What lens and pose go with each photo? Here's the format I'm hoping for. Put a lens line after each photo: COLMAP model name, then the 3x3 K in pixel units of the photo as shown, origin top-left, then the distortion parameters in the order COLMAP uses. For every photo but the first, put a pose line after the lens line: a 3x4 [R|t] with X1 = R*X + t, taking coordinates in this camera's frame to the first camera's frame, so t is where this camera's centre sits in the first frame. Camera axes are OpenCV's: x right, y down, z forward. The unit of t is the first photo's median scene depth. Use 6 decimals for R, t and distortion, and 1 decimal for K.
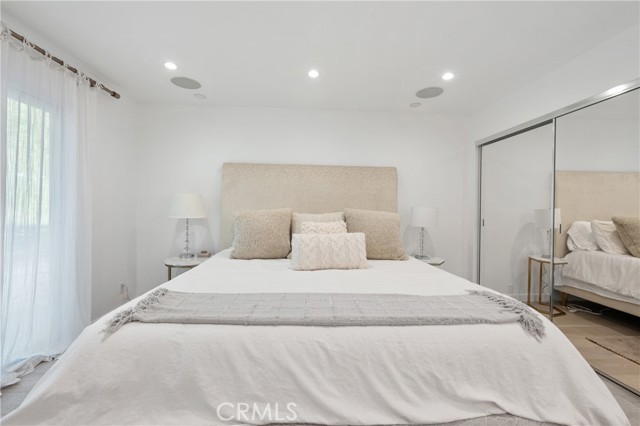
lens RADIAL K [[258.7, 0, 320.0], [0, 258.7, 213.0], [0, 0, 1]] dist [-0.000056, -0.000027]
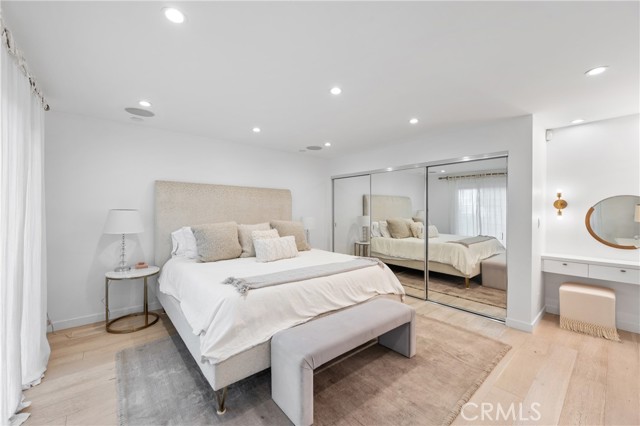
lens RADIAL K [[253.0, 0, 320.0], [0, 253.0, 213.0], [0, 0, 1]] dist [-0.001180, 0.000044]
pose [[0.800497, -0.015383, 0.599140, -0.555535], [0.014441, 0.999875, 0.006378, -0.064227], [-0.599163, 0.003547, 0.800619, -0.332226]]
